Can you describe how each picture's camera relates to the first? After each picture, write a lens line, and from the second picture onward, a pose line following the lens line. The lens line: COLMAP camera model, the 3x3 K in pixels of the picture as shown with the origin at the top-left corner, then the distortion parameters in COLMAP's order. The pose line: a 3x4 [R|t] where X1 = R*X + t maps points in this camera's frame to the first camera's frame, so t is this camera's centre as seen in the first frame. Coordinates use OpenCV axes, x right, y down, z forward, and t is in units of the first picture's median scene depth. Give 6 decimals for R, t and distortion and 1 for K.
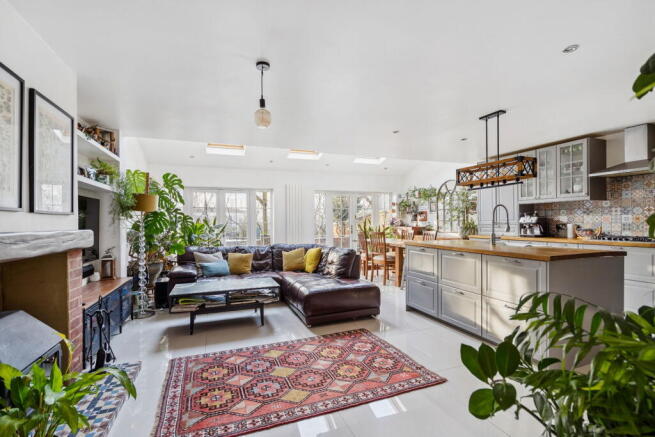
lens RADIAL K [[301.1, 0, 329.3], [0, 301.1, 221.7], [0, 0, 1]] dist [-0.000039, 0.001613]
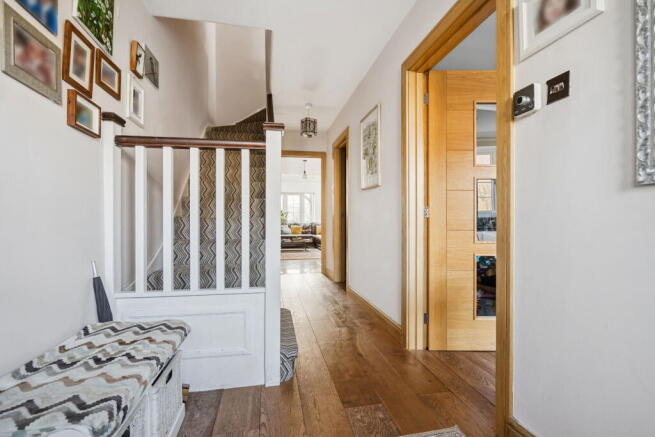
lens RADIAL K [[301.1, 0, 326.9], [0, 301.1, 219.1], [0, 0, 1]] dist [-0.000039, 0.001613]
pose [[0.985025, 0.009295, -0.172160, 0.283878], [-0.010040, 0.999944, -0.003457, 0.066367], [0.172118, 0.005134, 0.985063, -1.066202]]
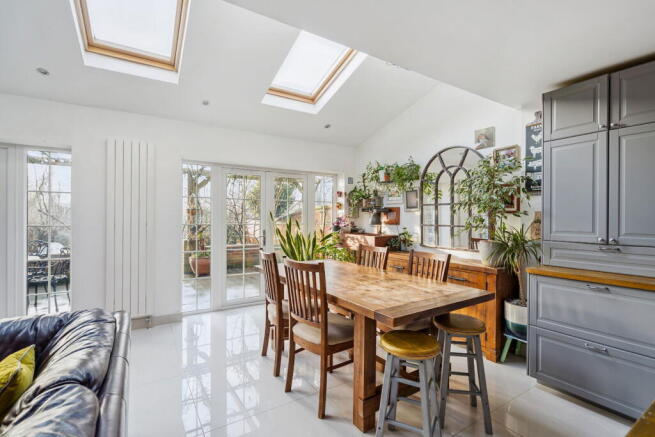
lens RADIAL K [[301.1, 0, 324.3], [0, 301.1, 219.2], [0, 0, 1]] dist [-0.000039, 0.001613]
pose [[0.983454, 0.015009, 0.180533, 0.147165], [-0.016063, 0.999861, 0.004373, -0.021740], [-0.180442, -0.007201, 0.983559, 0.797727]]
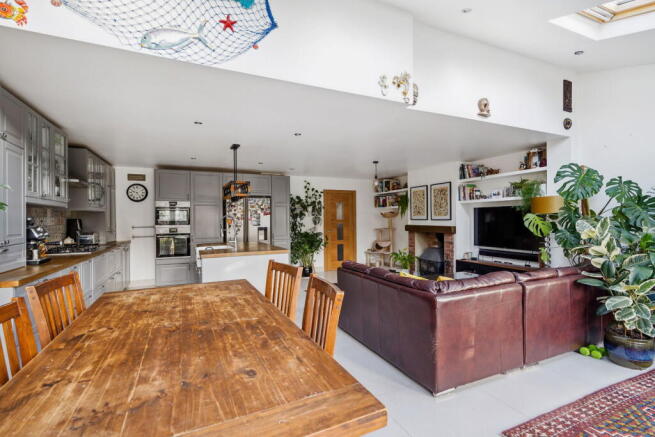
lens RADIAL K [[301.1, 0, 324.5], [0, 301.1, 218.8], [0, 0, 1]] dist [-0.000039, 0.001613]
pose [[-0.998852, 0.019059, -0.043942, 0.155823], [0.019184, 0.999813, -0.002424, -0.022093], [0.043888, -0.003265, -0.999031, 1.666970]]
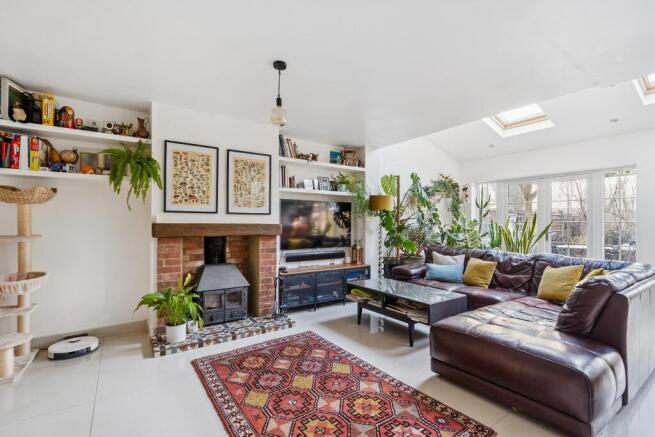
lens RADIAL K [[301.1, 0, 324.8], [0, 301.1, 219.3], [0, 0, 1]] dist [-0.000039, 0.001613]
pose [[0.227951, -0.000559, -0.973672, 0.386226], [-0.003419, 0.999993, -0.001374, 0.002100], [0.973667, 0.003642, 0.227948, 0.437086]]
